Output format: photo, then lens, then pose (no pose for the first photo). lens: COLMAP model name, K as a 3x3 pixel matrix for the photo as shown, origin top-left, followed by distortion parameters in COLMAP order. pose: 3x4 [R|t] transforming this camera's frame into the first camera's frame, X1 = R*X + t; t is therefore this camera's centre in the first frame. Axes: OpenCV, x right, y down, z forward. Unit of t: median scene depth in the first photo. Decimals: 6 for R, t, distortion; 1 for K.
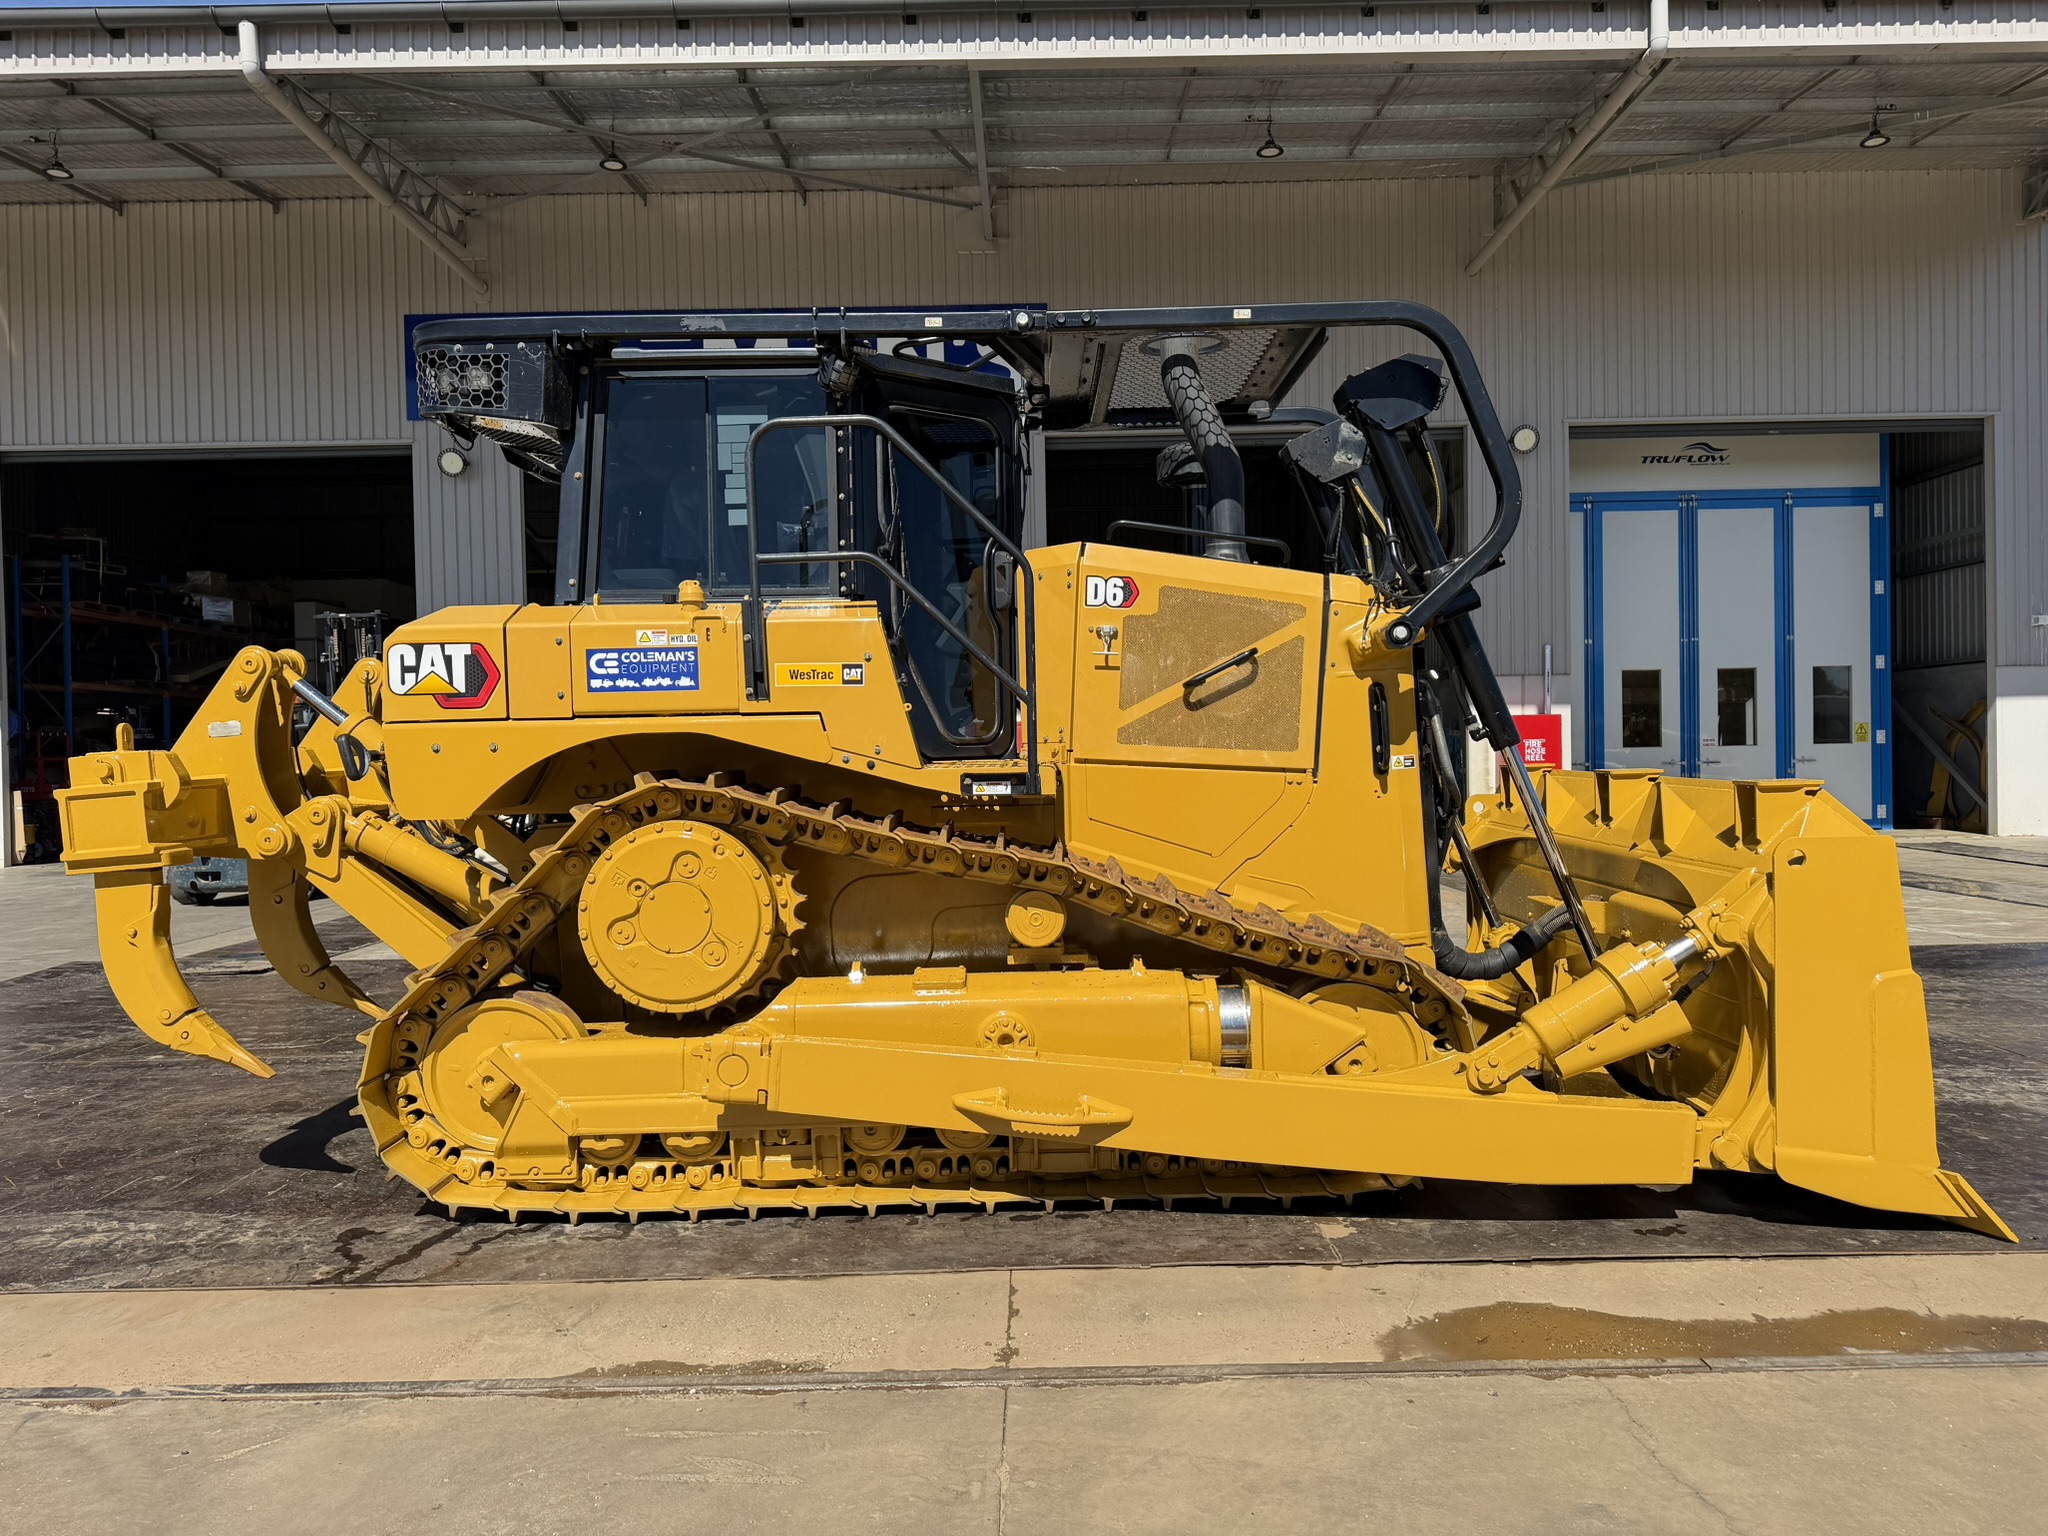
lens RADIAL K [[1421.8, 0, 1024.0], [0, 1421.8, 768.0], [0, 0, 1]] dist [0.046620, -0.003128]
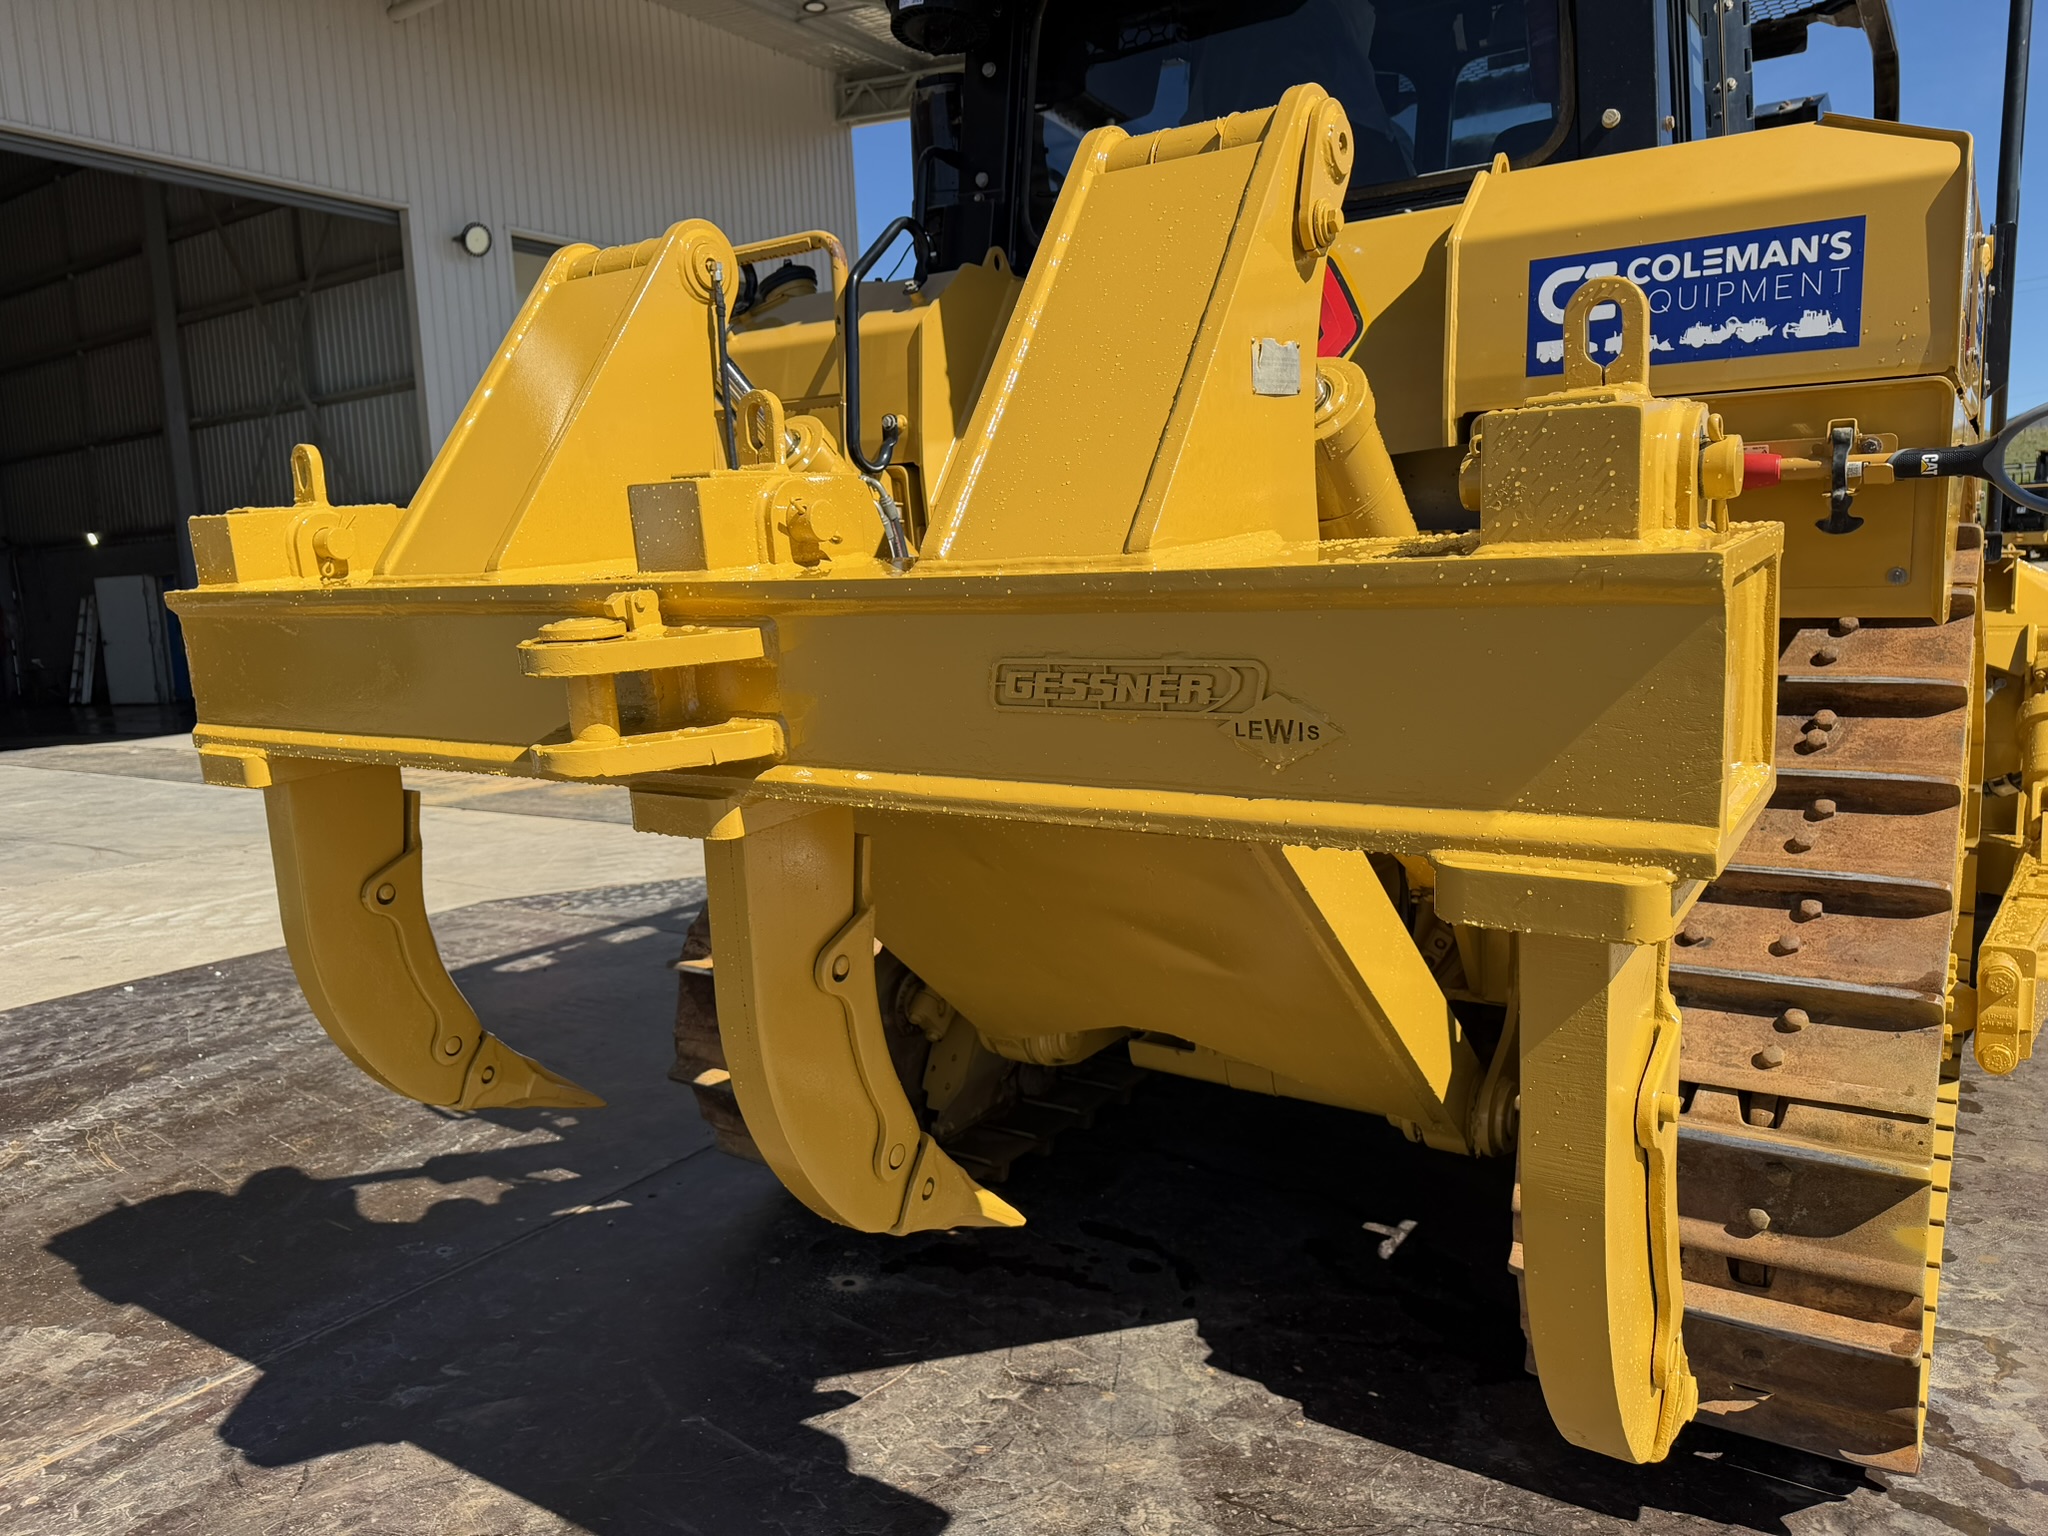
lens RADIAL K [[1456.7, 0, 1024.0], [0, 1456.7, 768.0], [0, 0, 1]] dist [0.002850, -0.001922]
pose [[0.562800, -0.118815, 0.818009, -0.928046], [0.049064, 0.992672, 0.110429, 0.017799], [-0.825136, -0.022014, 0.564505, 0.983030]]
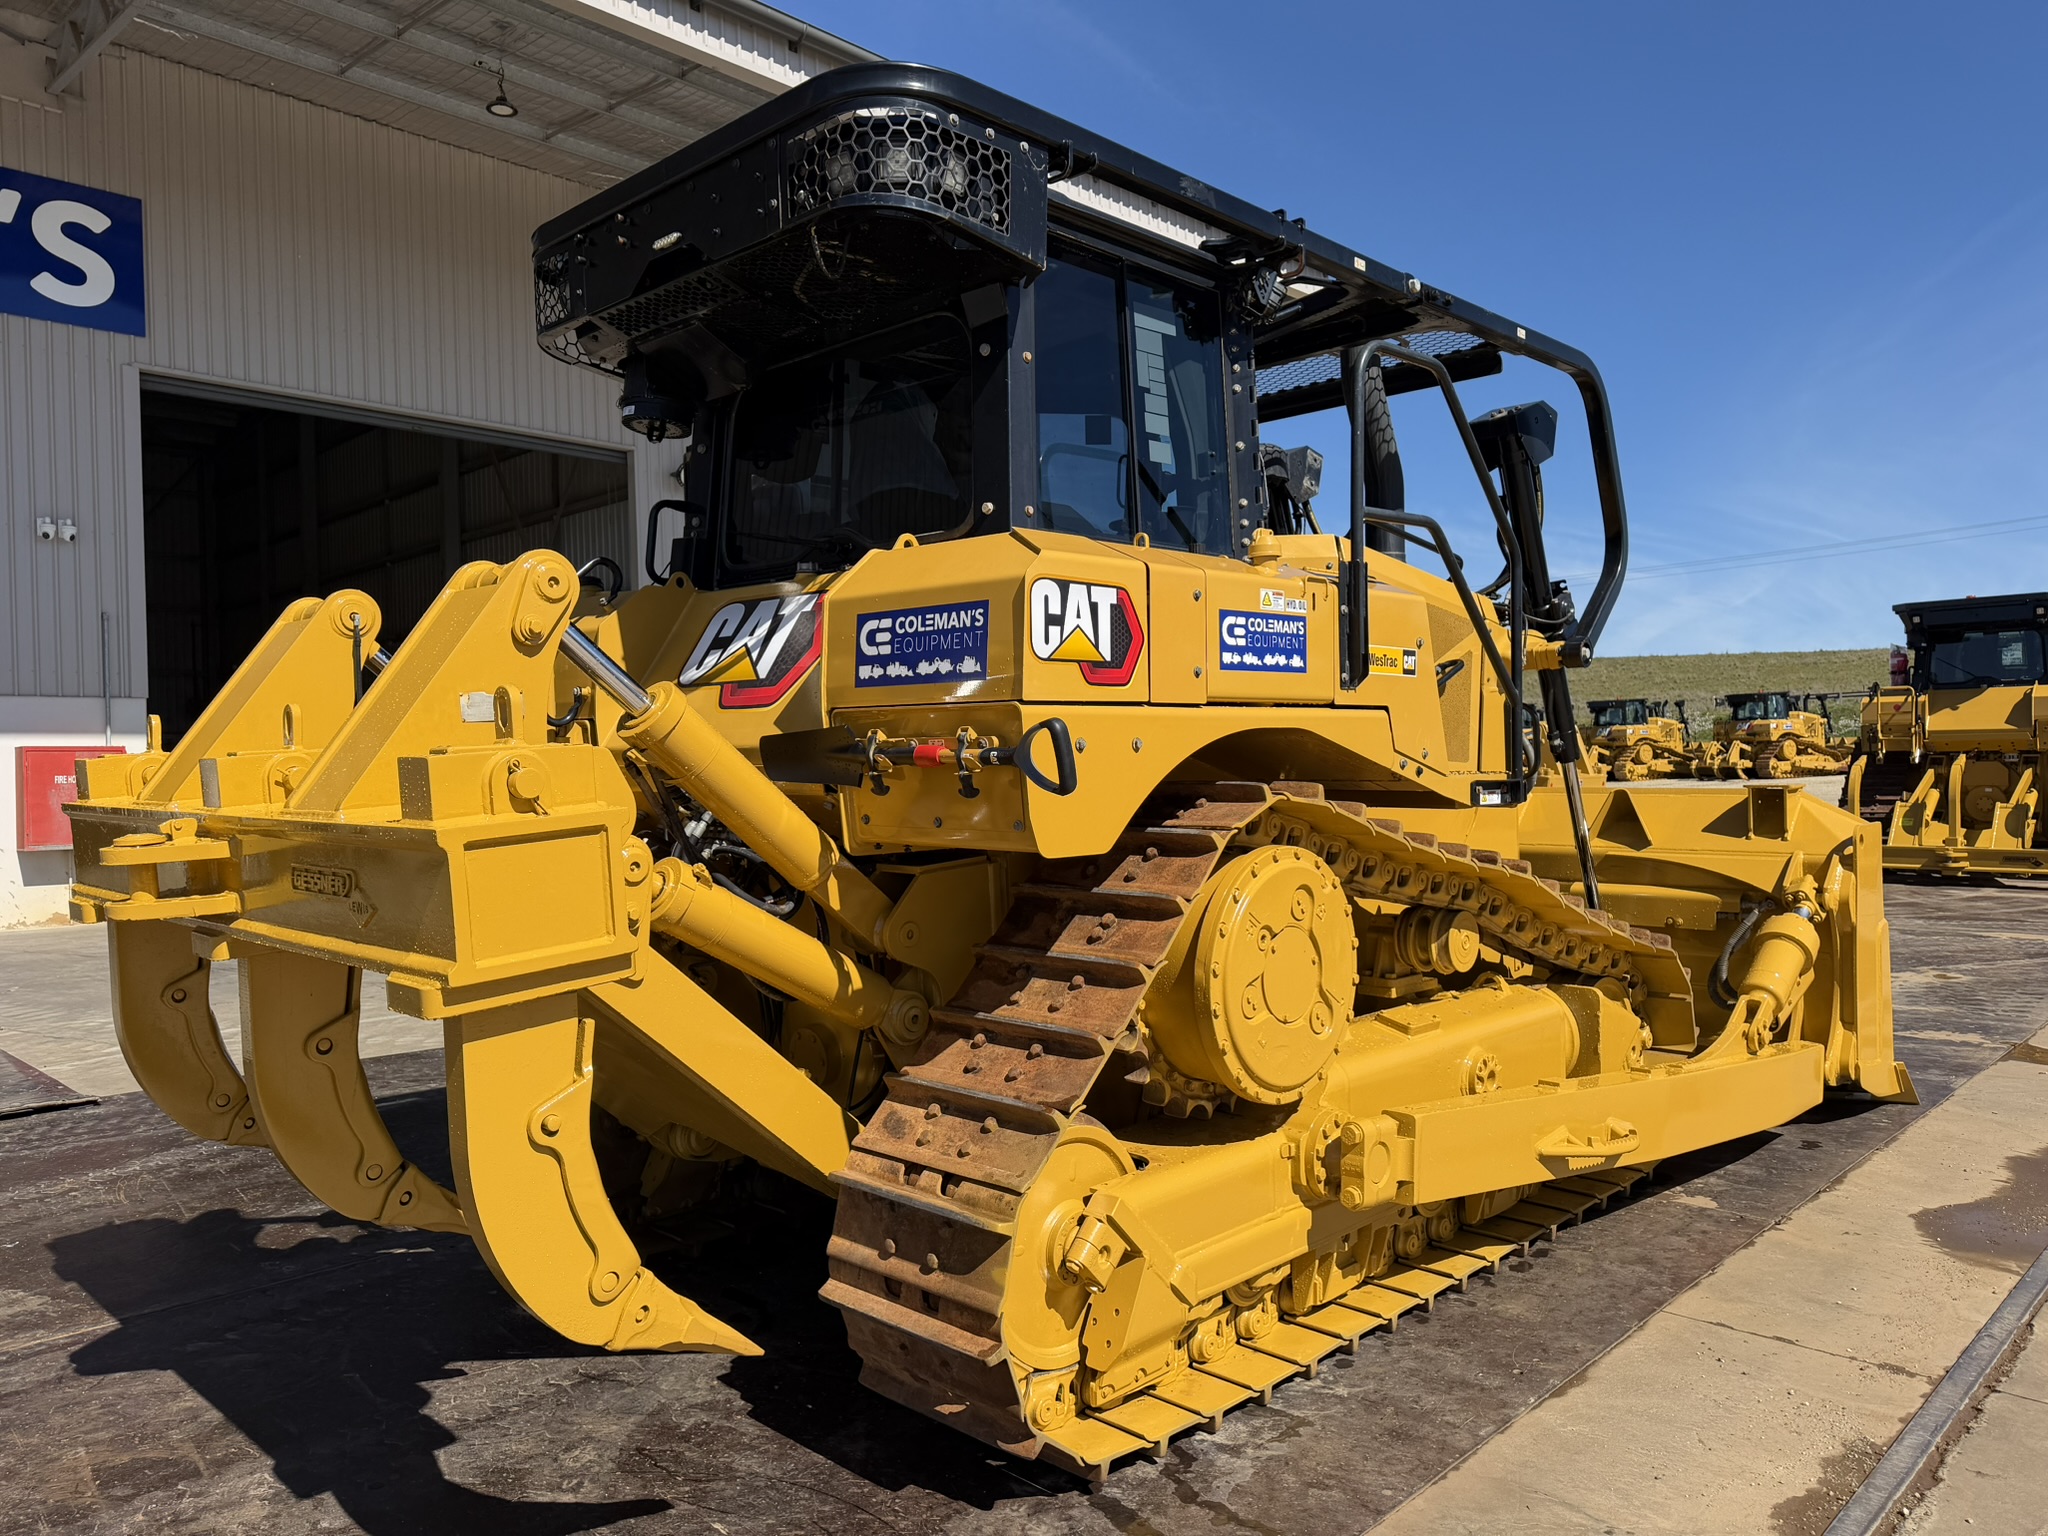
lens RADIAL K [[1438.7, 0, 1024.0], [0, 1438.7, 768.0], [0, 0, 1]] dist [0.042925, -0.043050]
pose [[0.701338, -0.000109, 0.712829, -0.886720], [0.021426, 0.999551, -0.020928, 0.009028], [-0.712506, 0.029951, 0.701026, 0.568445]]
